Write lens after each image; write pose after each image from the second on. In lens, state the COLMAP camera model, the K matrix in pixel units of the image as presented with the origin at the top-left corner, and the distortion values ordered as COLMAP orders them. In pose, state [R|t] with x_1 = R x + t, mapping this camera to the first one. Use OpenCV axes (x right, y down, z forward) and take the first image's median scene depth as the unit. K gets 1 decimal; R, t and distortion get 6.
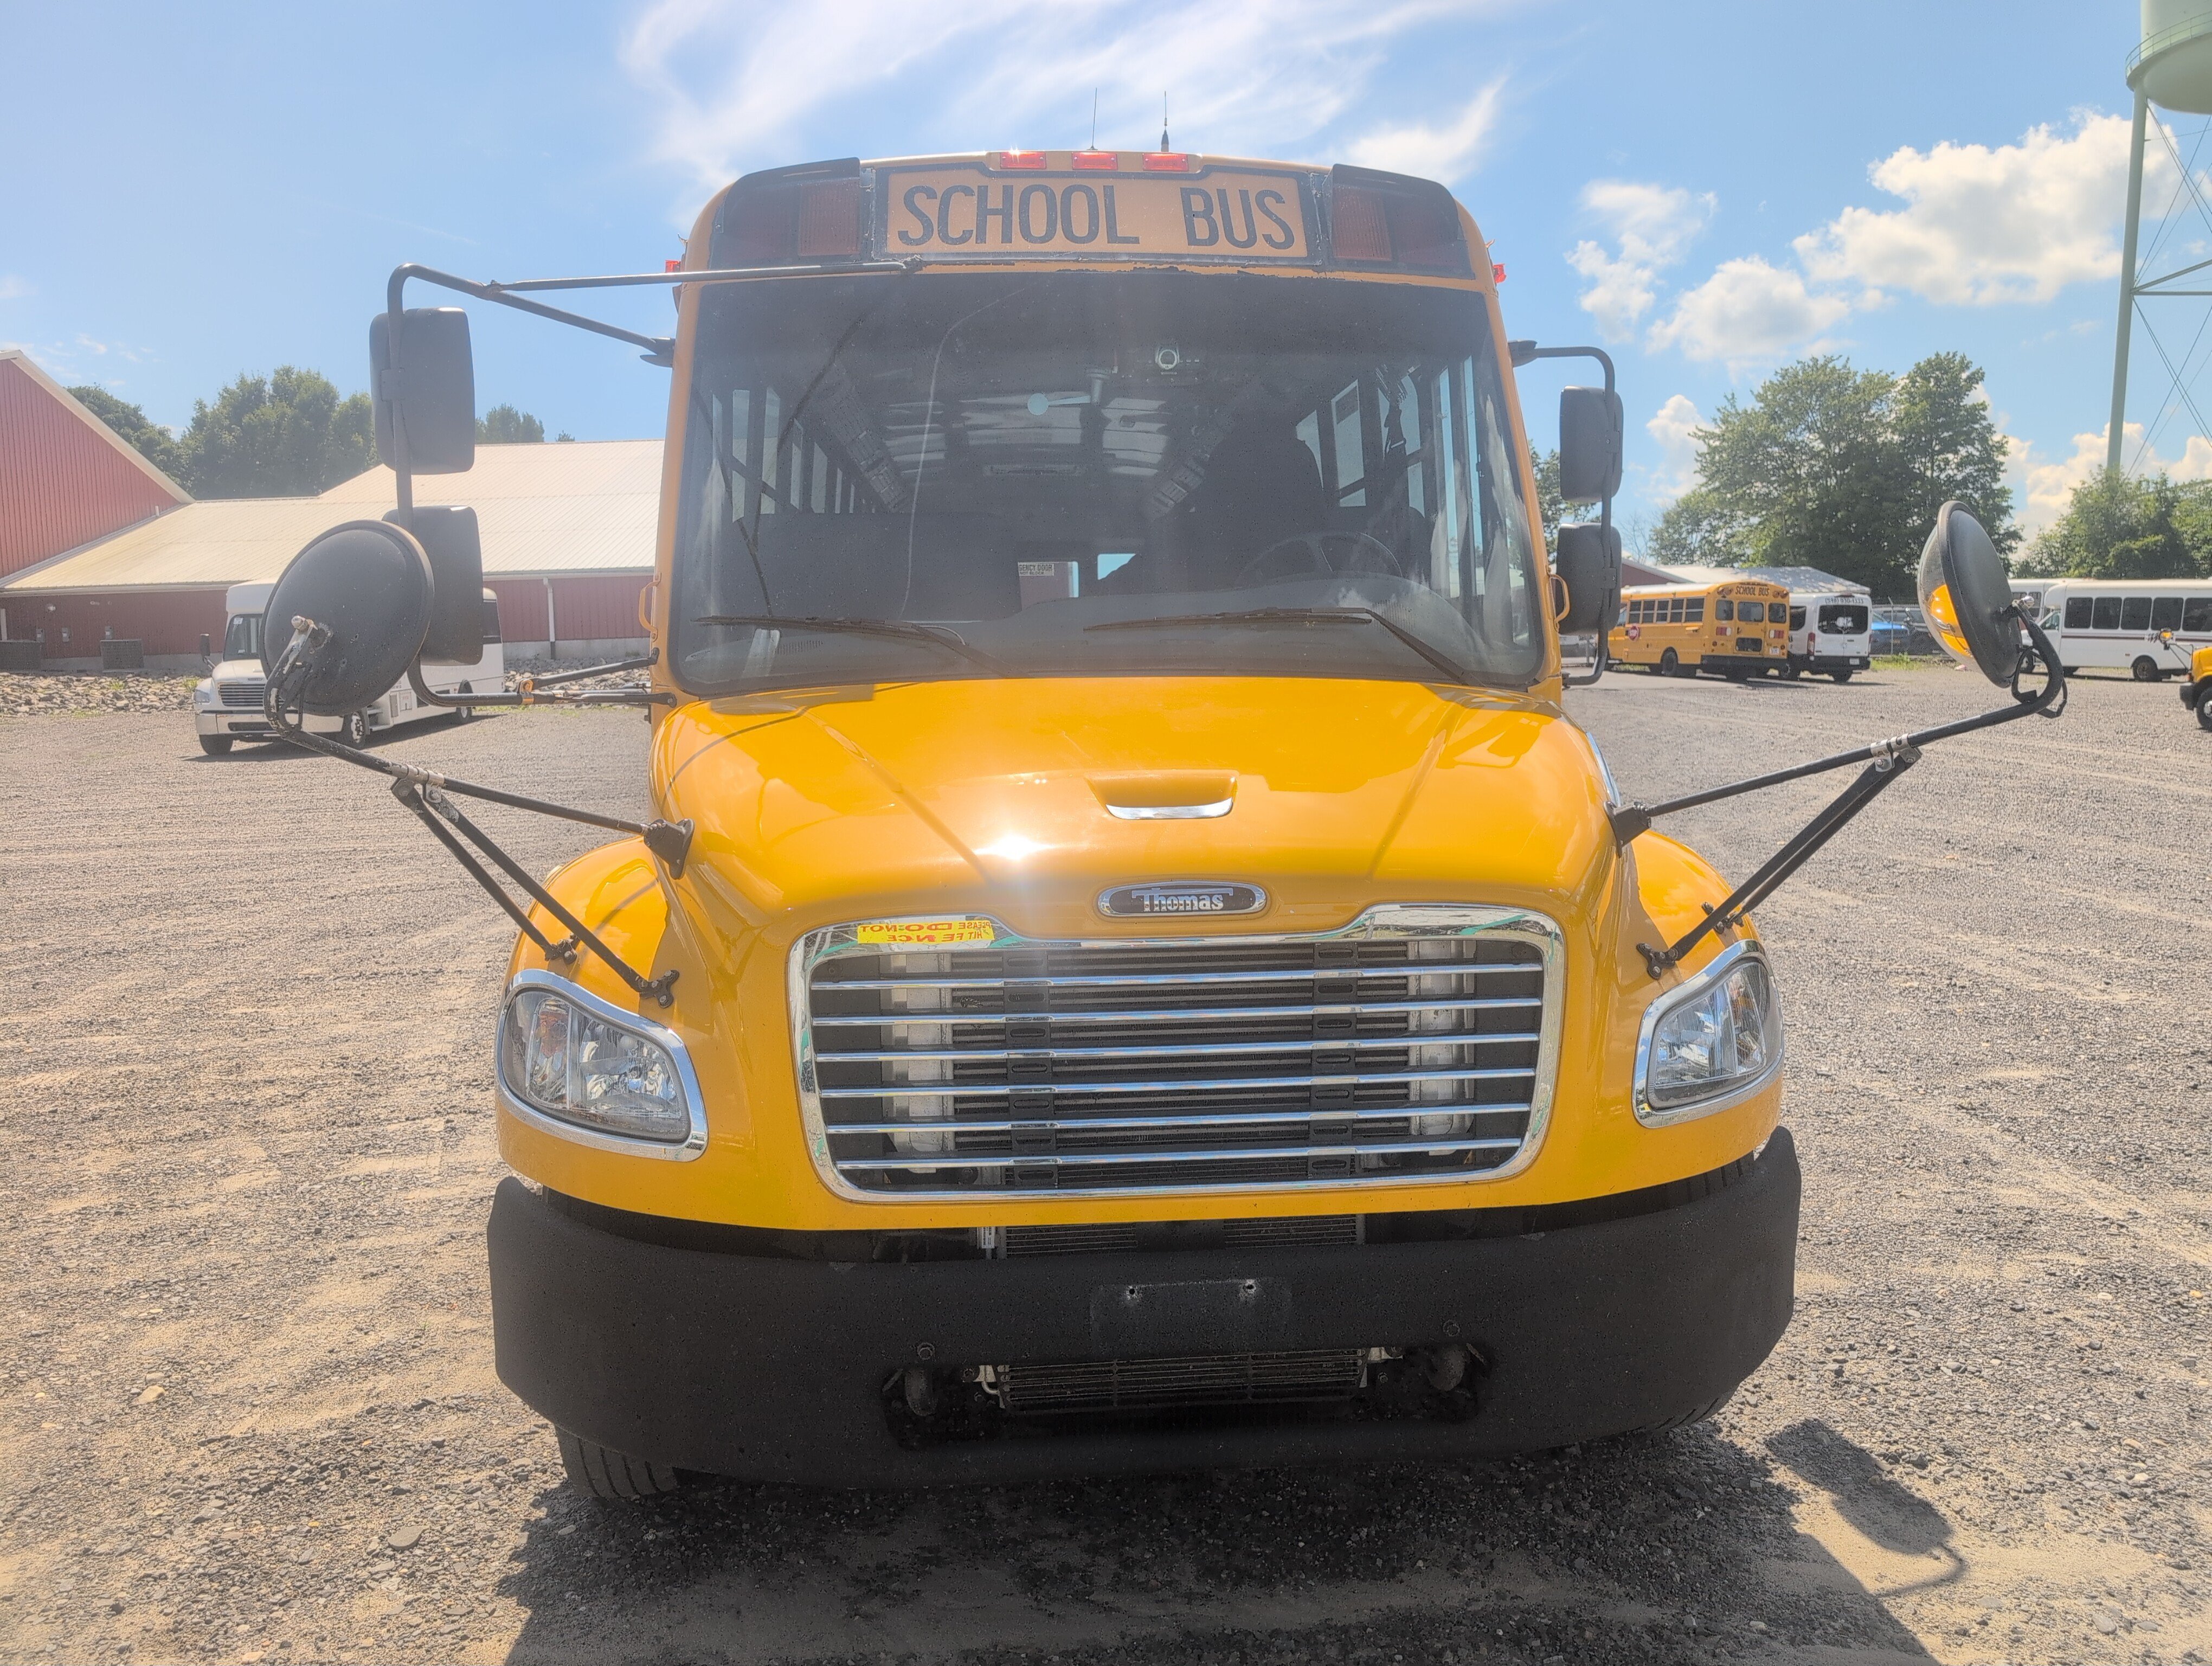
lens RADIAL K [[1608.1, 0, 1106.1], [0, 1608.1, 784.9], [0, 0, 1]] dist [0.007135, -0.020044]
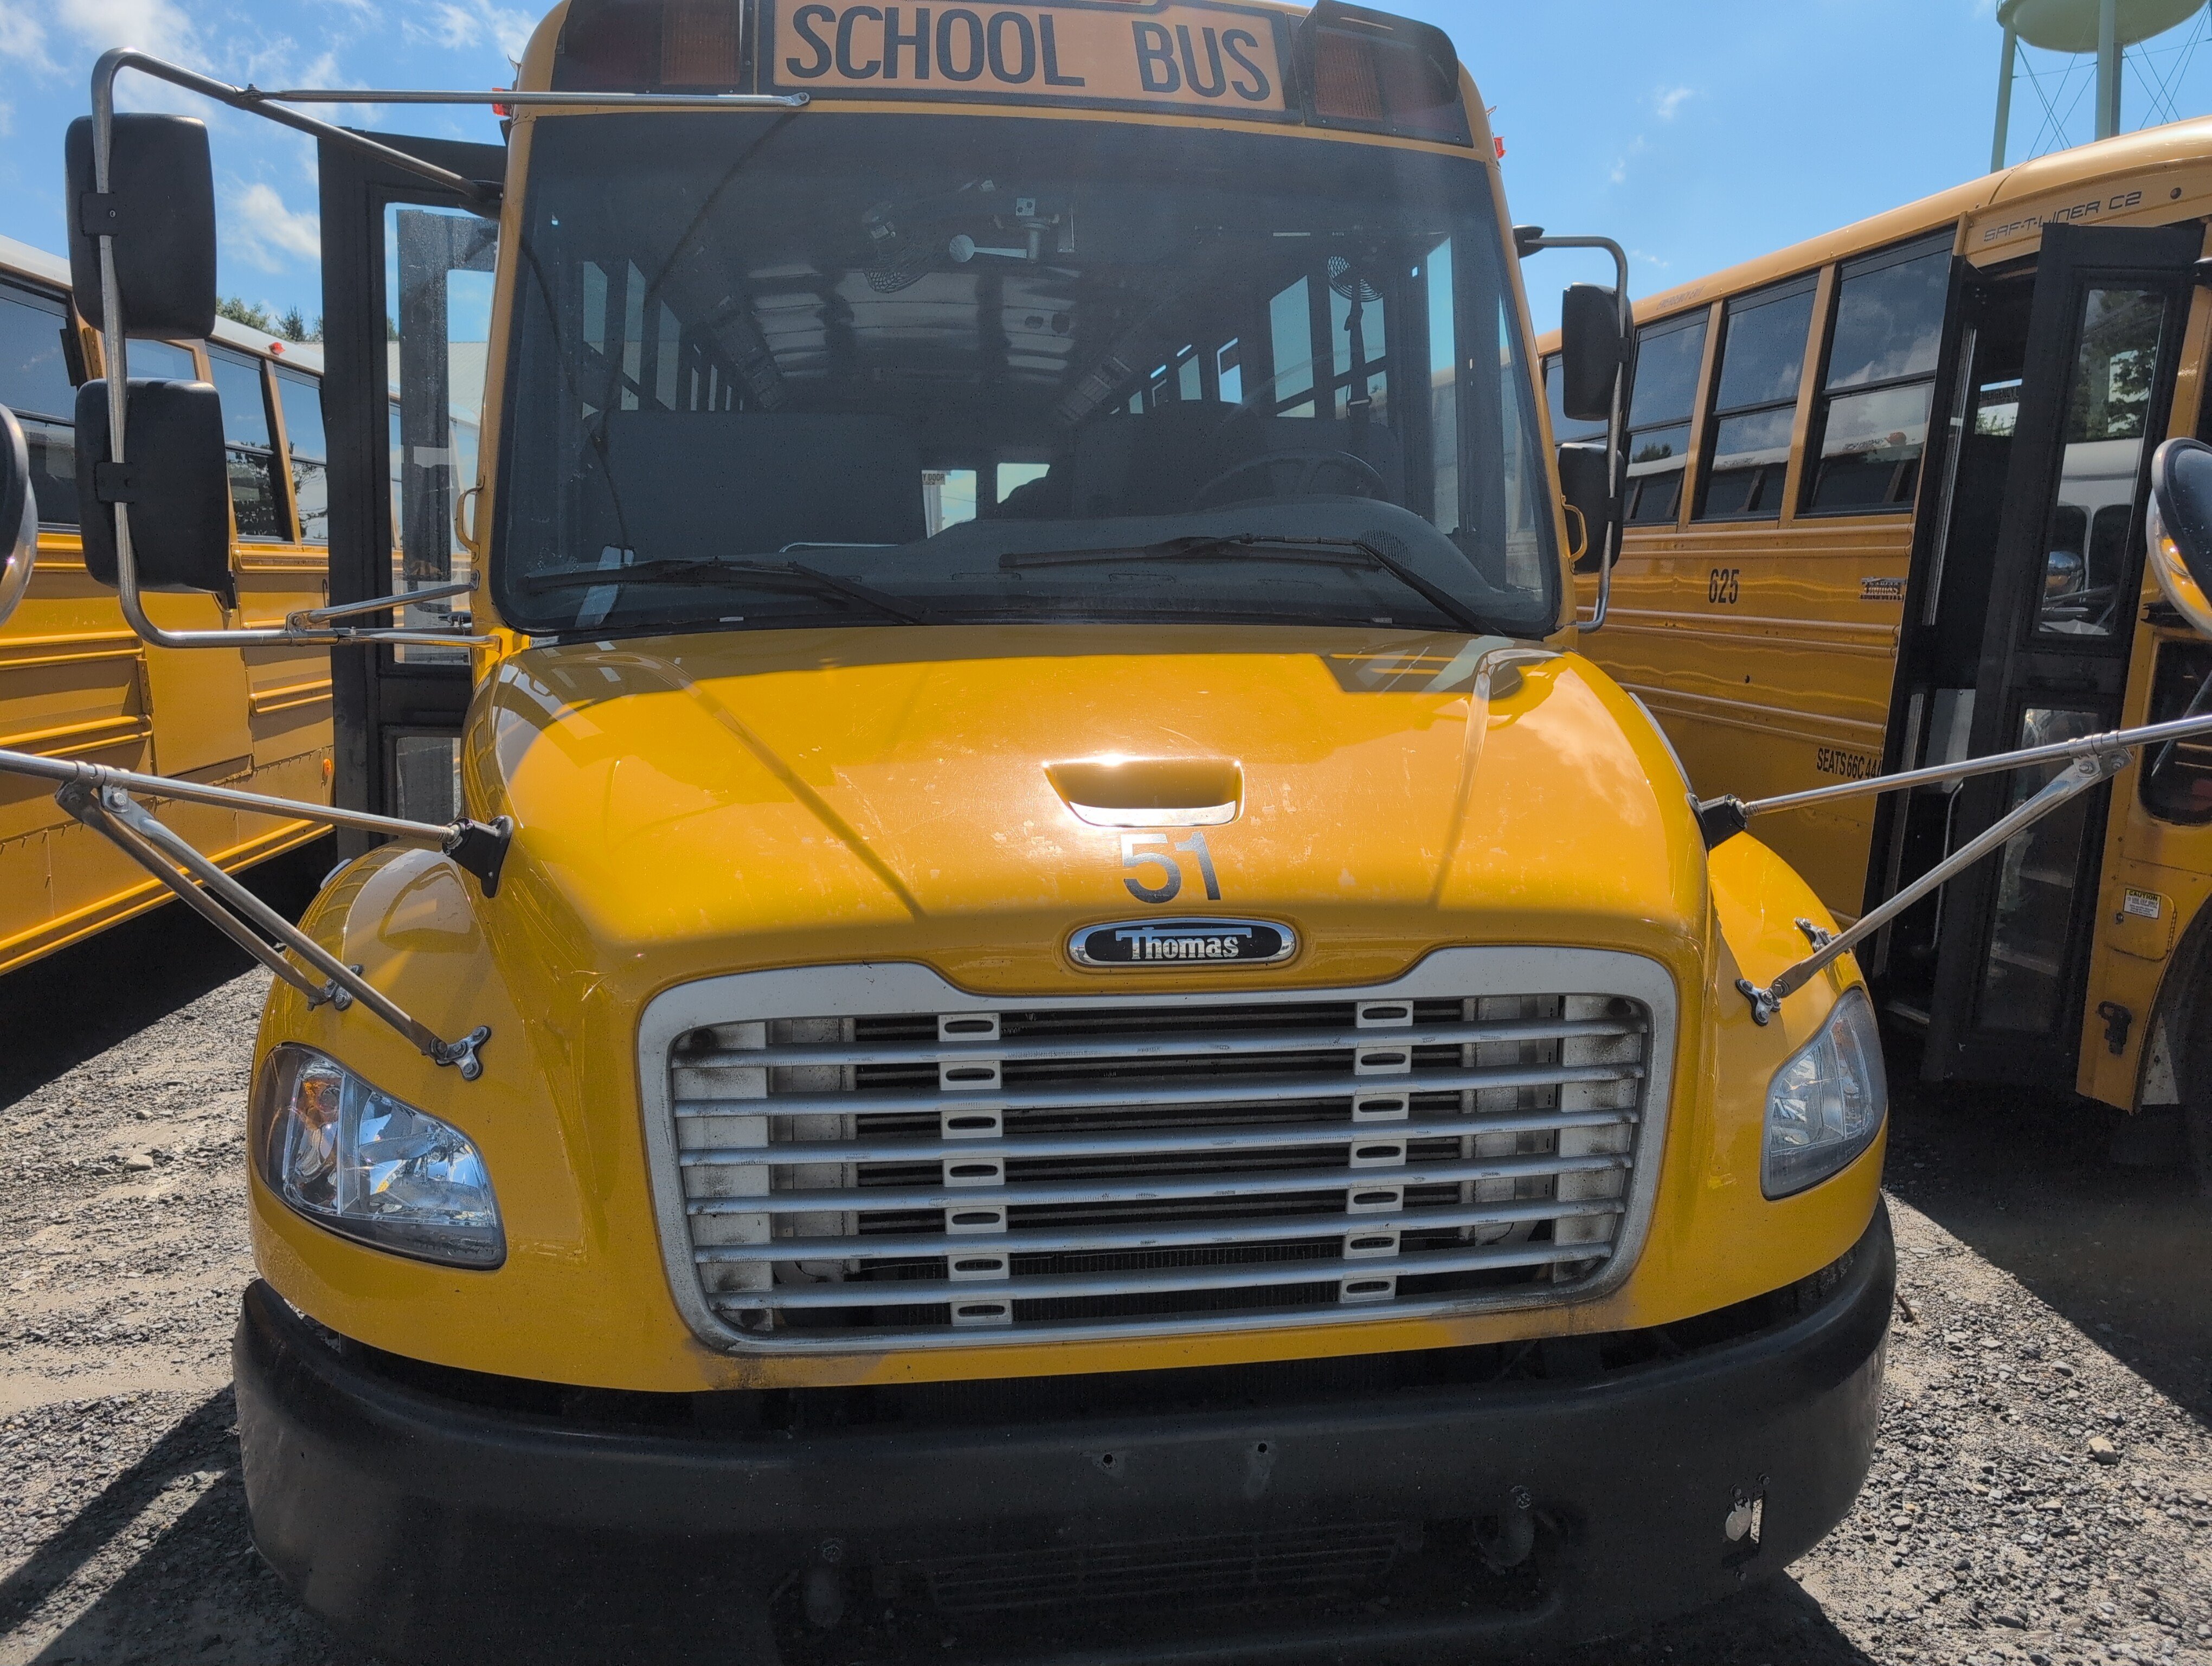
lens RADIAL K [[1592.4, 0, 1099.6], [0, 1592.4, 790.7], [0, 0, 1]] dist [-0.021991, 0.029974]
pose [[0.997330, 0.007557, 0.072629, -0.027357], [-0.011727, 0.998296, 0.057163, -0.024034], [-0.072073, -0.057862, 0.995720, 0.171315]]
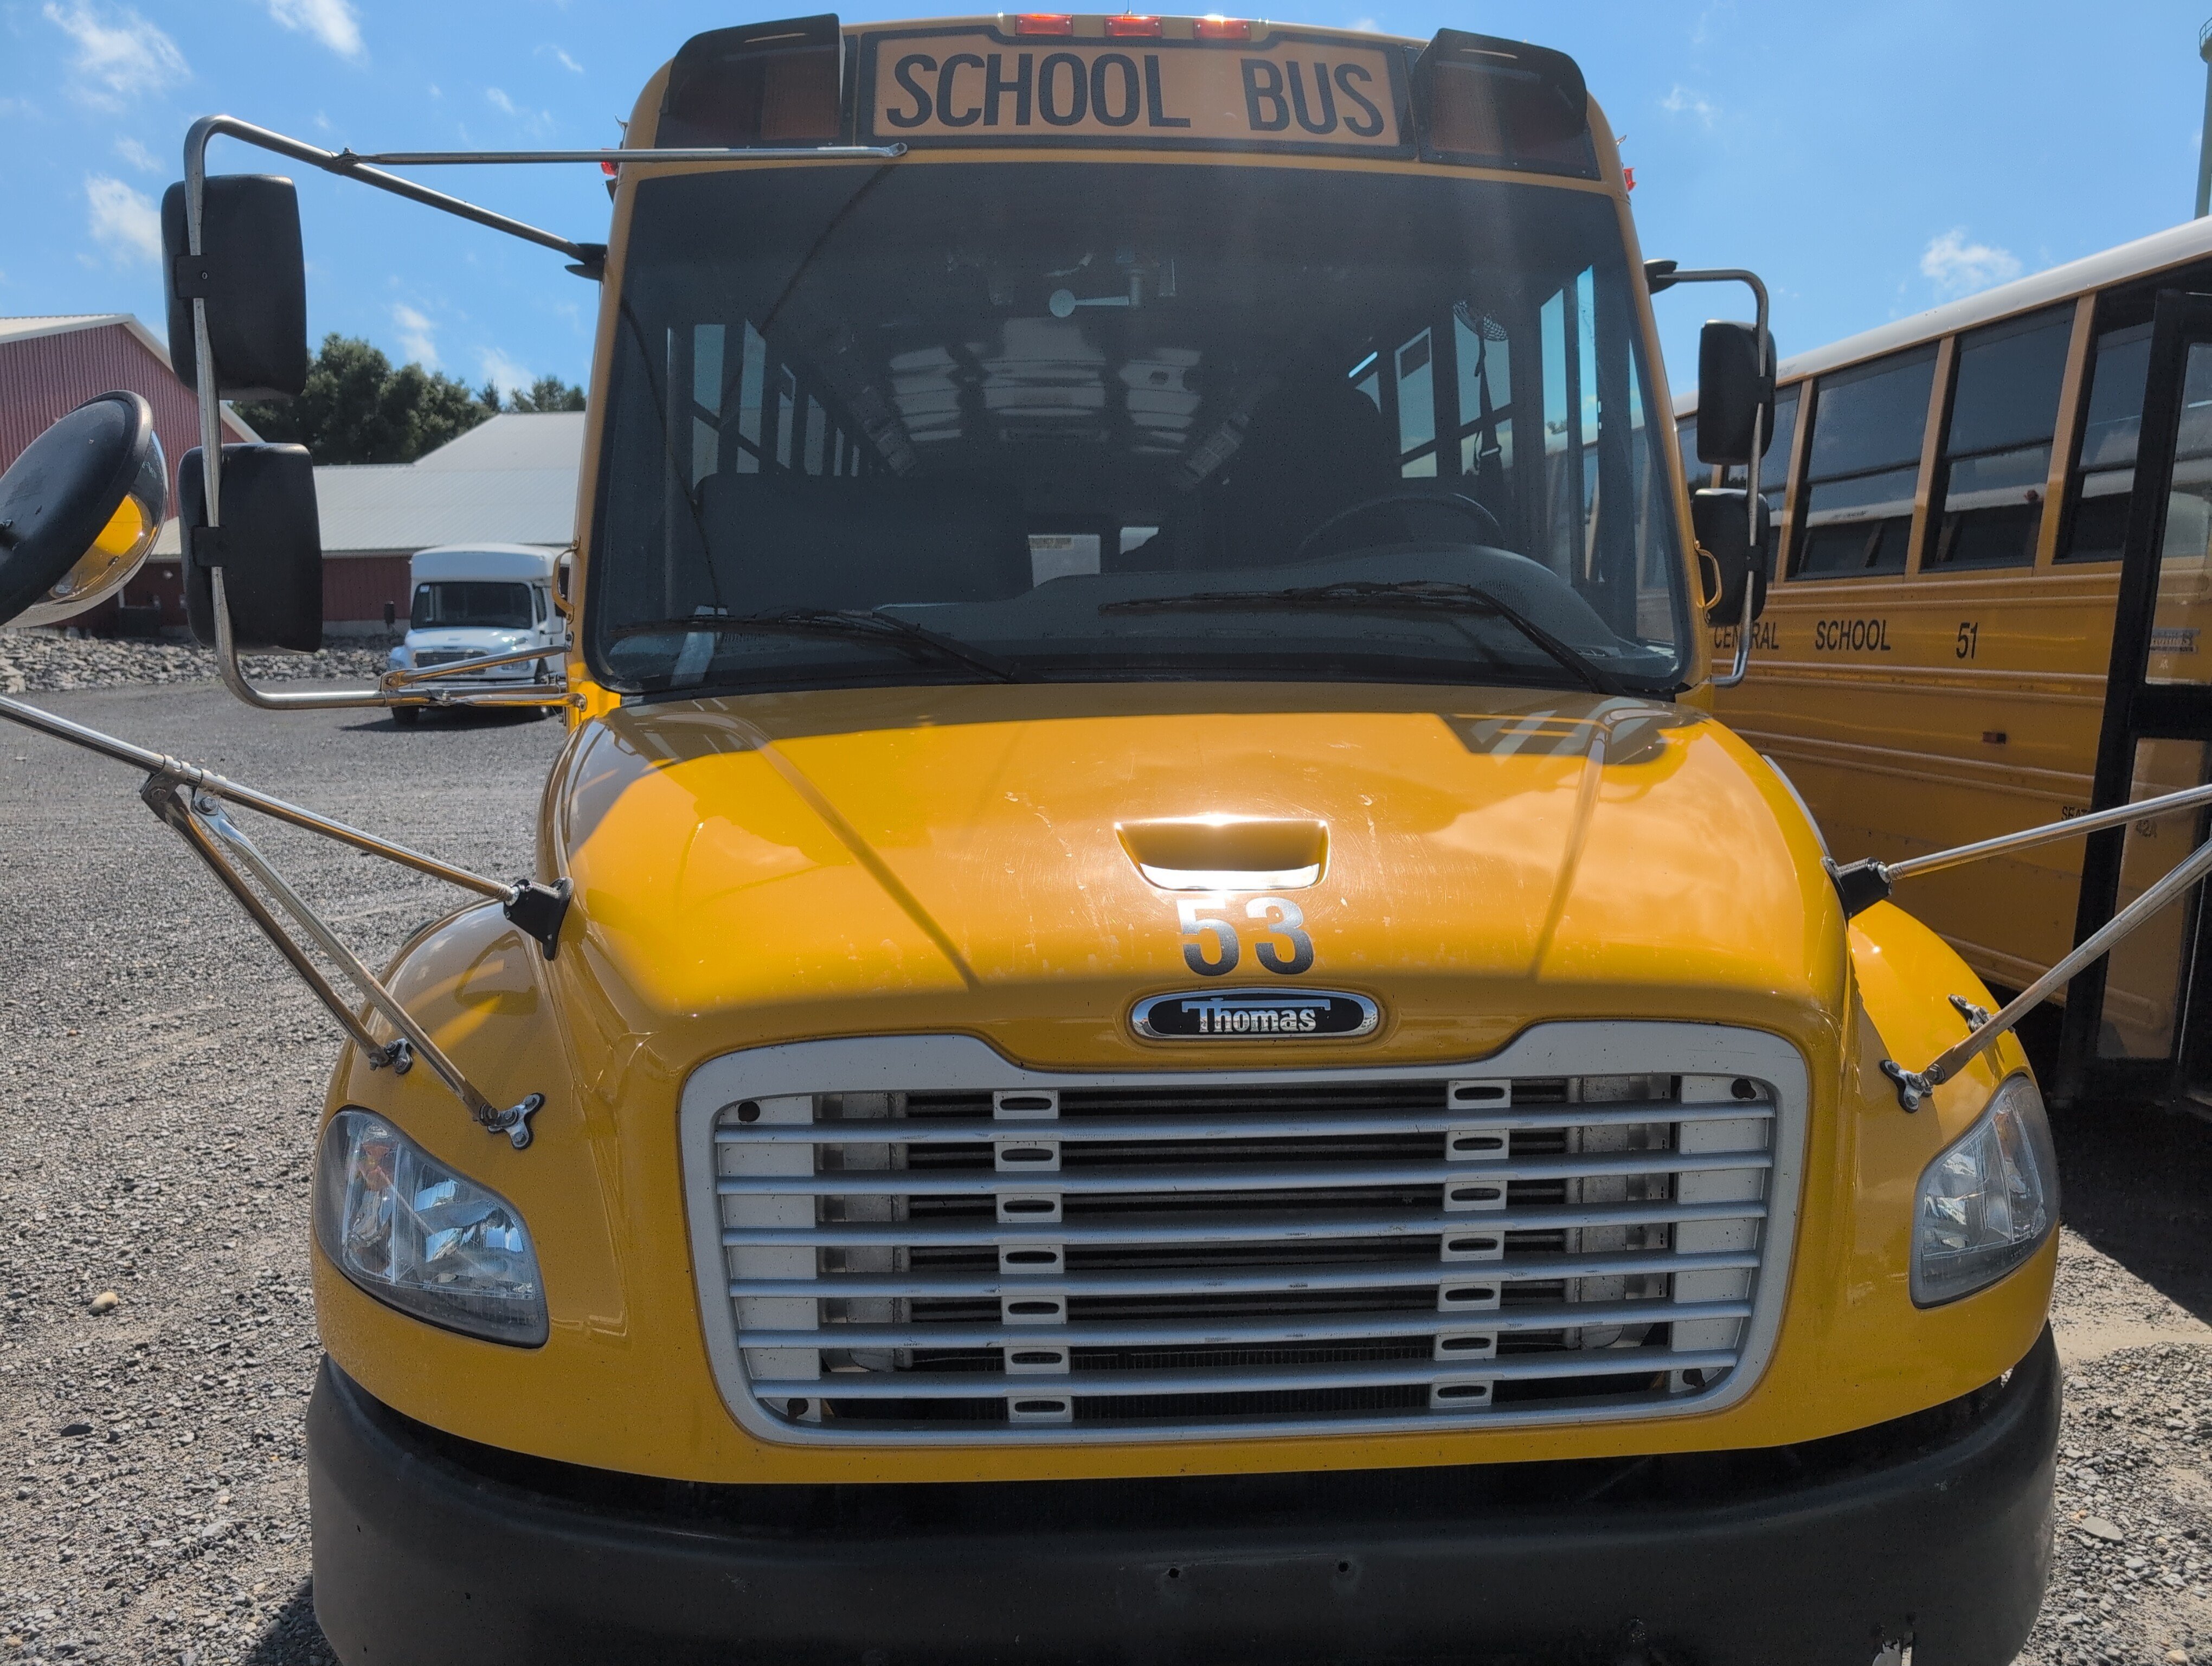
lens RADIAL K [[1592.4, 0, 1120.0], [0, 1592.4, 828.4], [0, 0, 1]] dist [-0.021991, 0.029974]
pose [[0.999914, 0.010288, -0.008144, -0.003823], [-0.009941, 0.999089, 0.041506, -0.021909], [0.008563, -0.041421, 0.999105, 0.199075]]
